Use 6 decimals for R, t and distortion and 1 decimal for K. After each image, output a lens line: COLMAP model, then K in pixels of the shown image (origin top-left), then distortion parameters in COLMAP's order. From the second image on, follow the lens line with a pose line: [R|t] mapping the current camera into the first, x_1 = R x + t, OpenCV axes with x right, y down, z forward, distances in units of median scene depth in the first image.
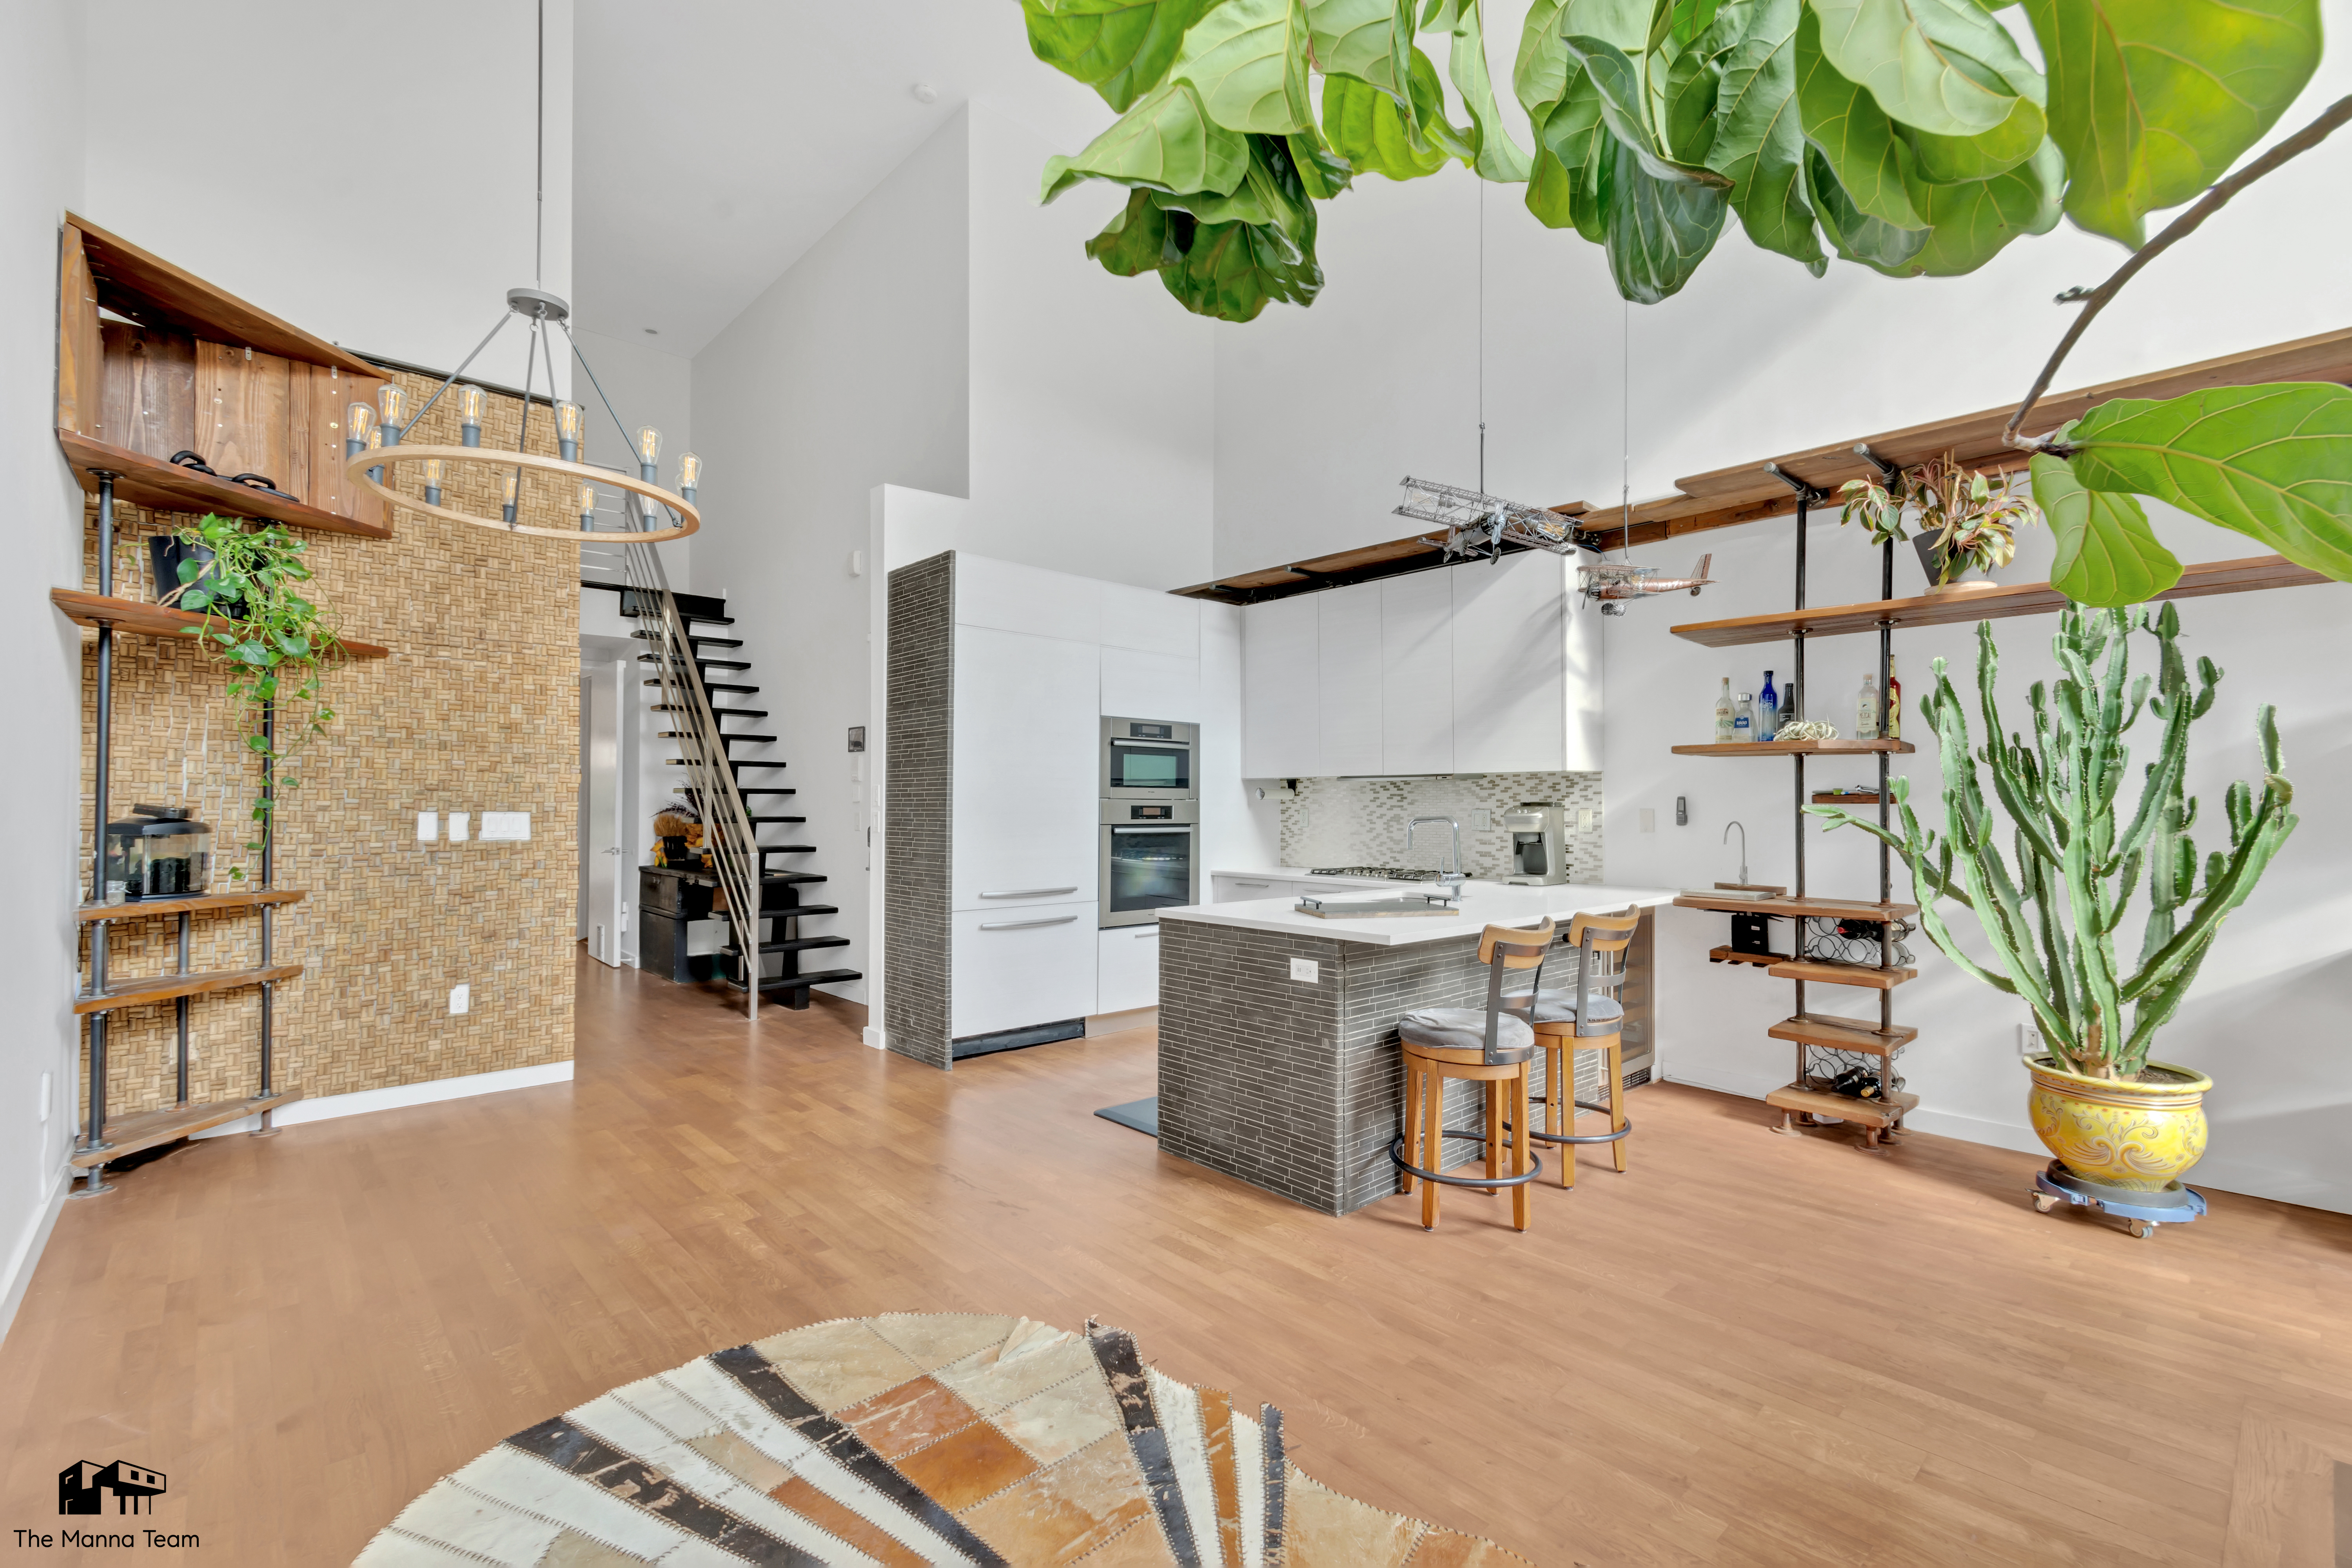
lens RADIAL K [[1029.8, 0, 1190.3], [0, 1029.8, 789.1], [0, 0, 1]] dist [0.014346, -0.002100]
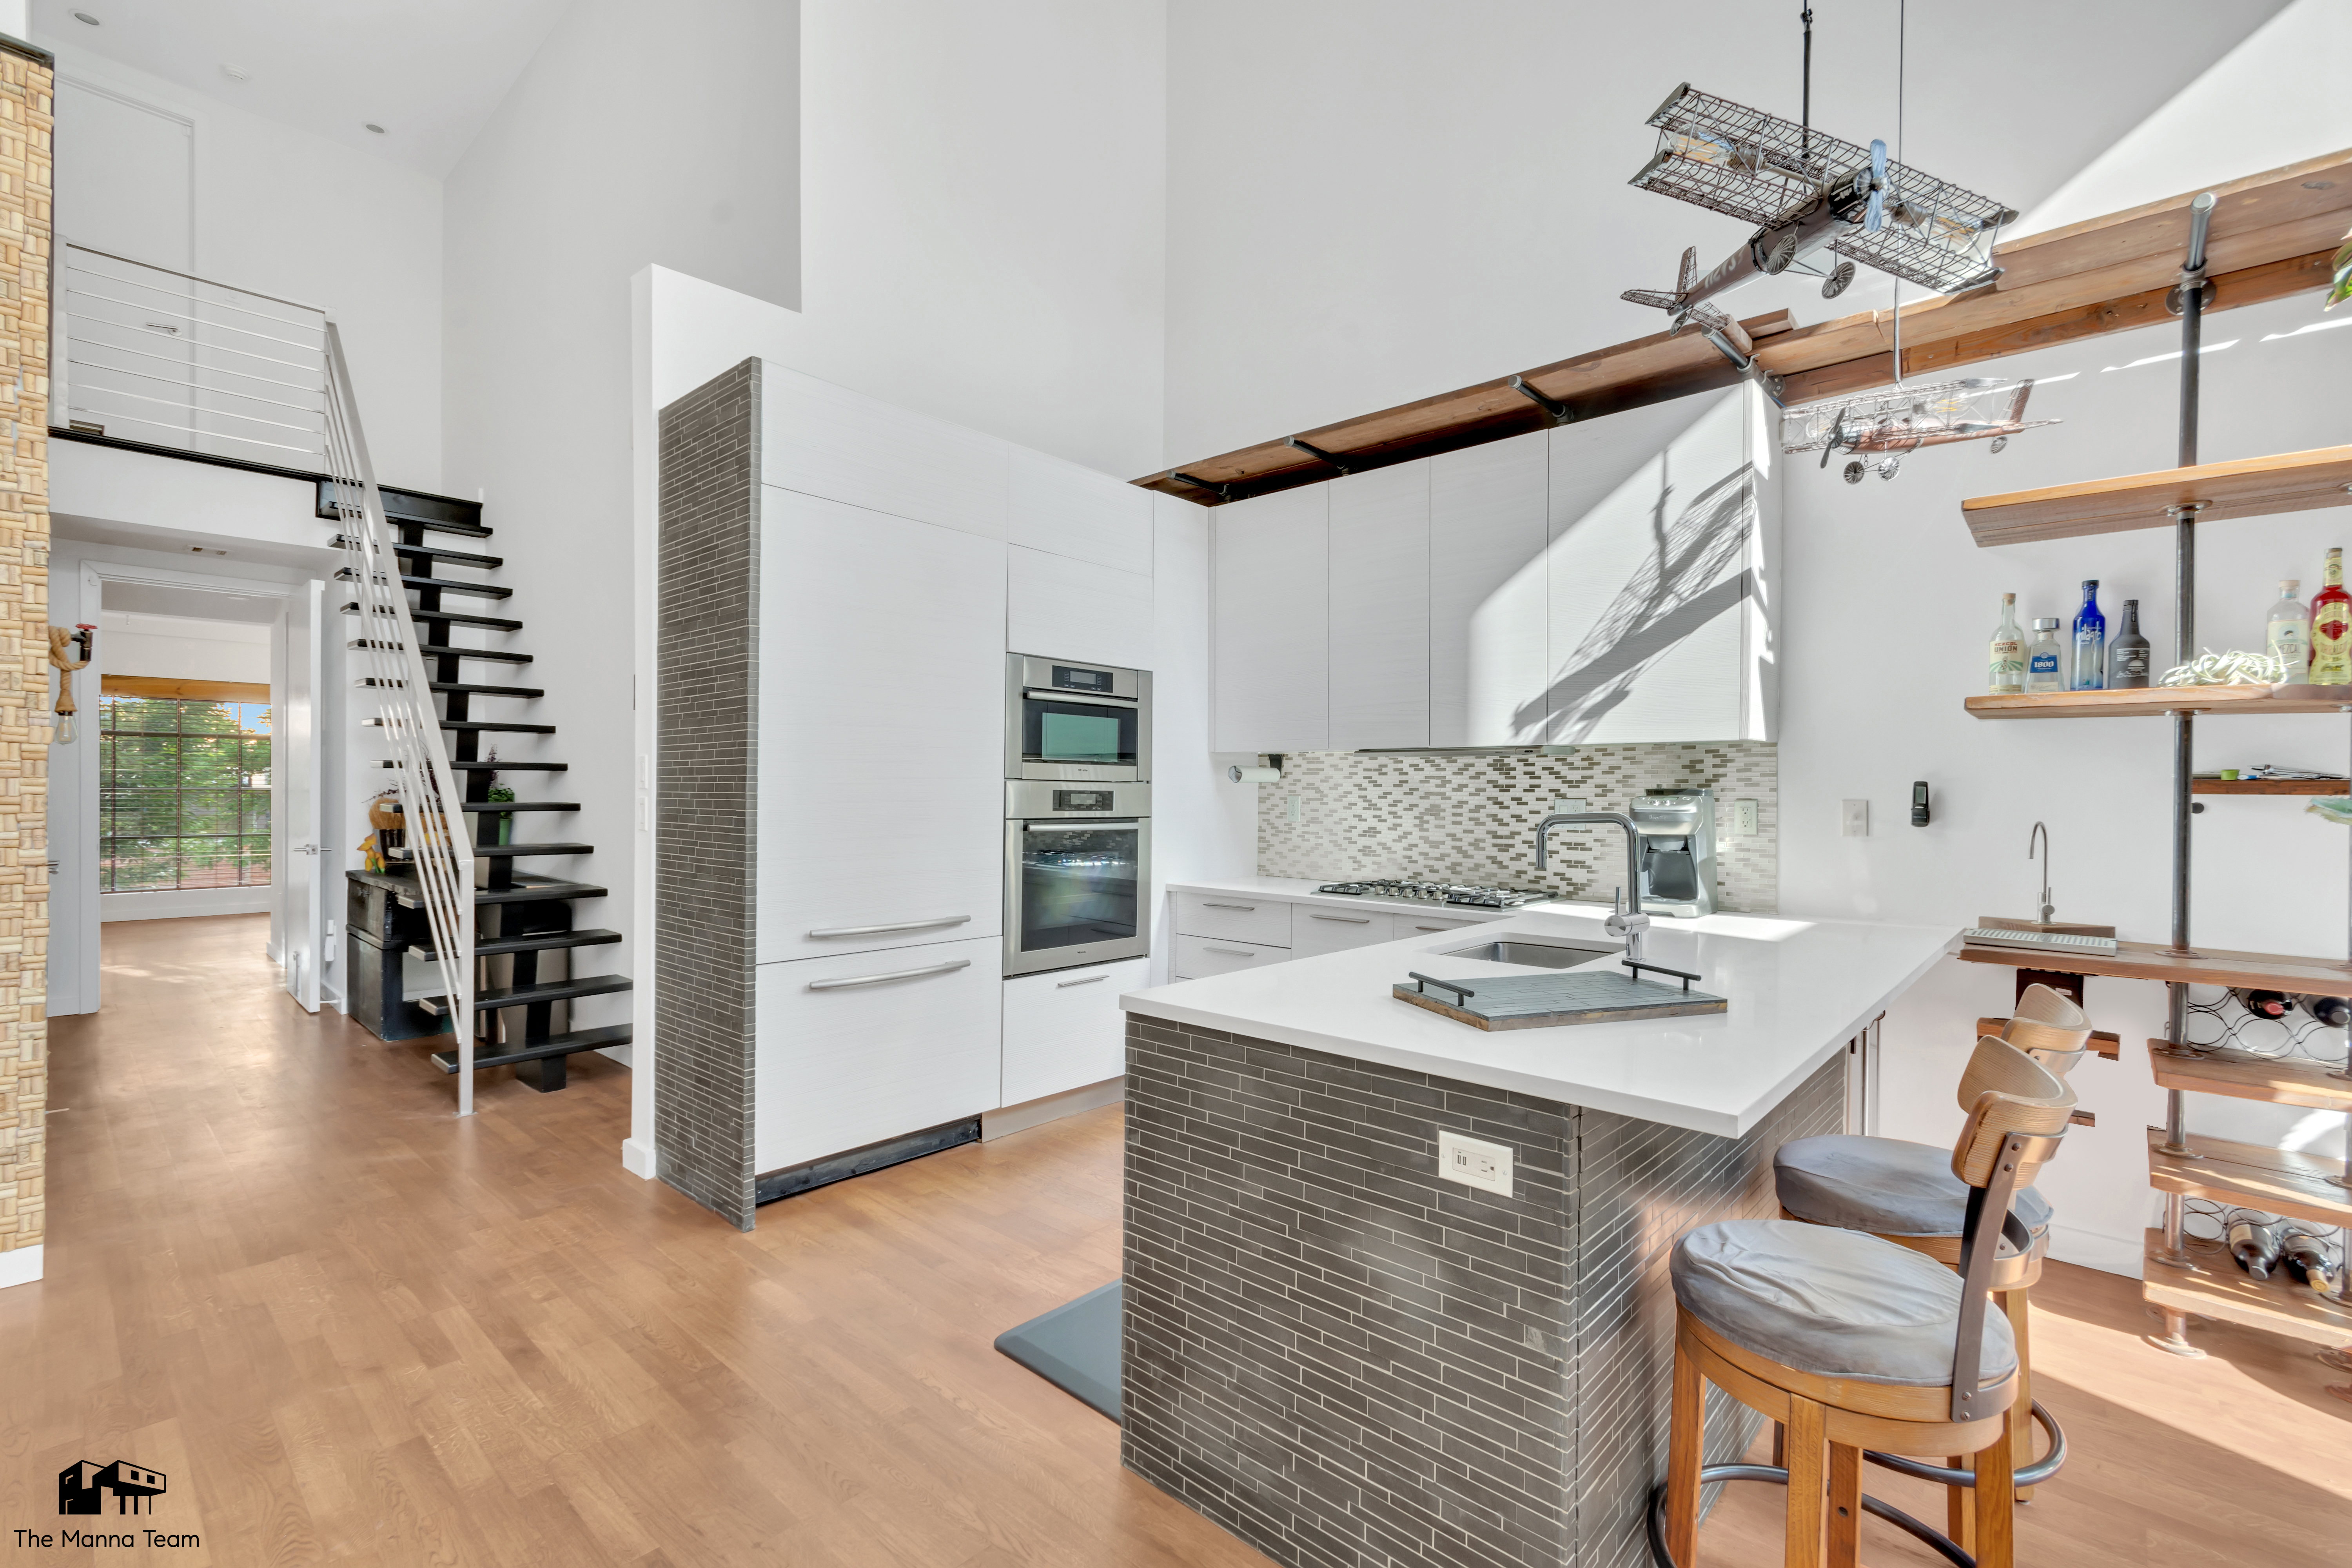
lens RADIAL K [[1029.8, 0, 1198.3], [0, 1029.8, 791.1], [0, 0, 1]] dist [0.014346, -0.002100]
pose [[0.994892, 0.005279, 0.100806, -0.035701], [-0.007027, 0.999831, 0.016991, 0.005198], [-0.100699, -0.017612, 0.994761, 0.372515]]
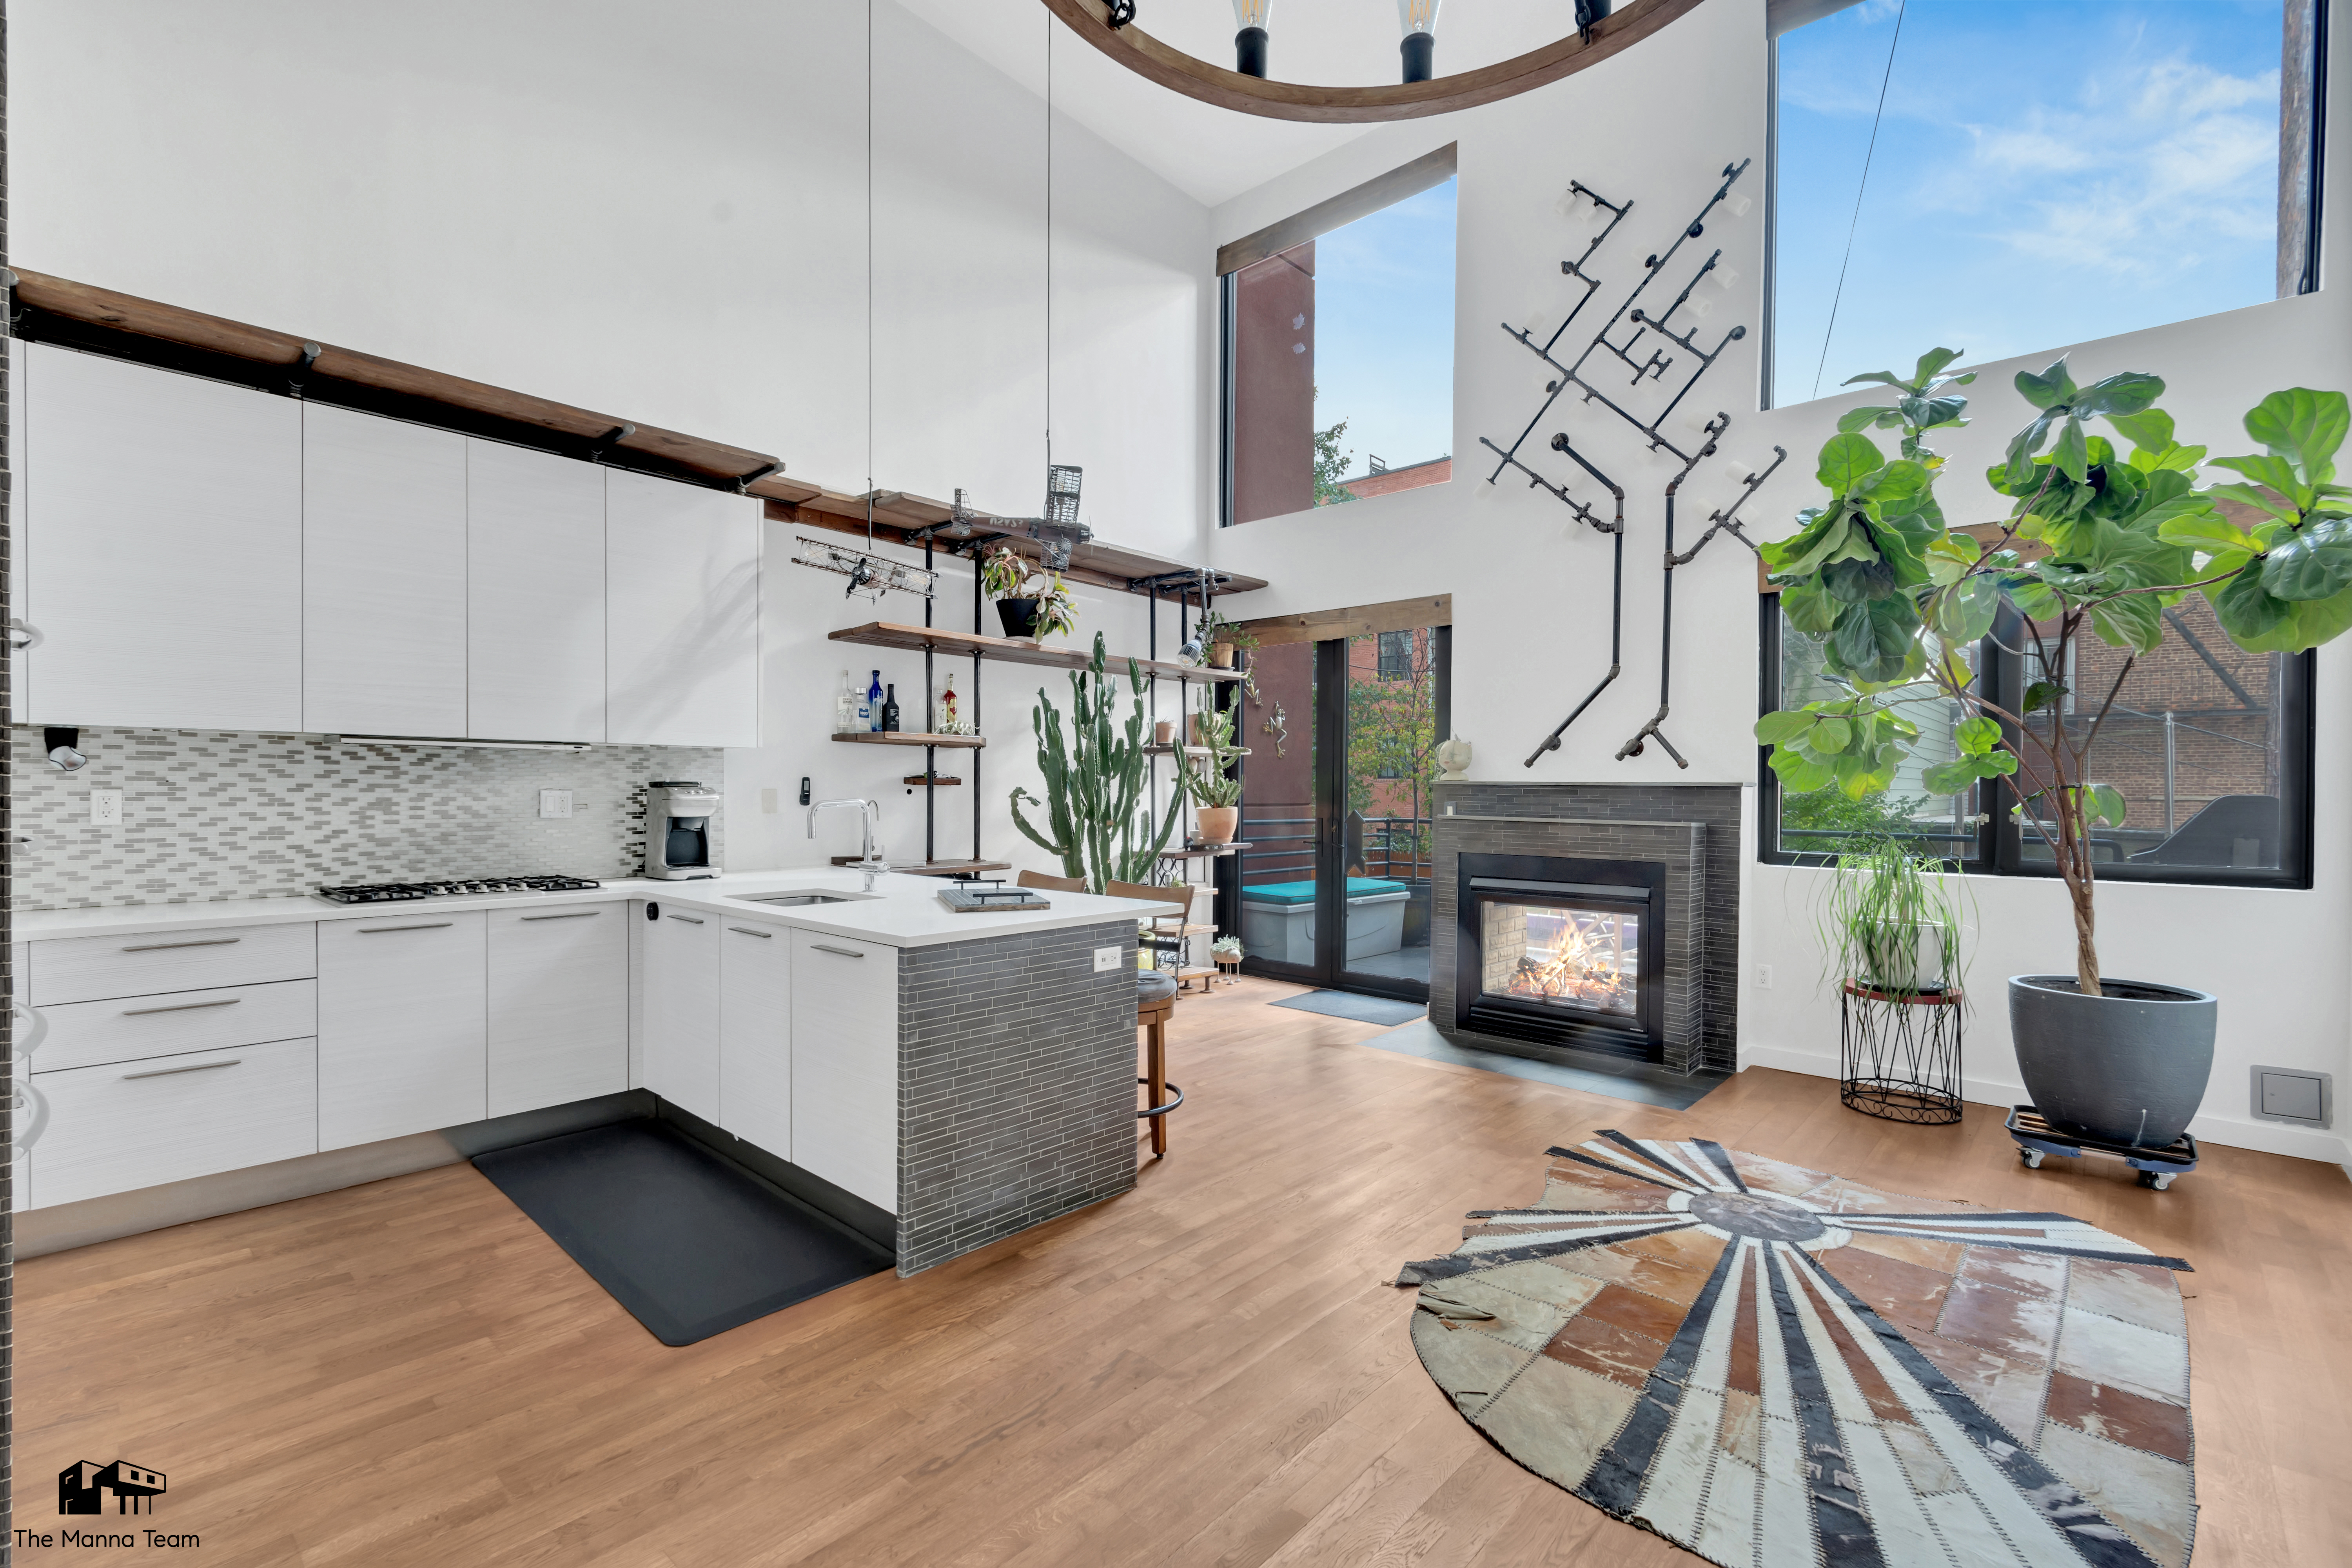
lens RADIAL K [[1051.4, 0, 1187.3], [0, 1051.4, 800.3], [0, 0, 1]] dist [0.012615, -0.002817]
pose [[-0.092505, -0.012897, 0.995629, -0.572498], [-0.021259, 0.999714, 0.010975, 0.009798], [-0.995485, -0.020151, -0.092753, 0.666904]]
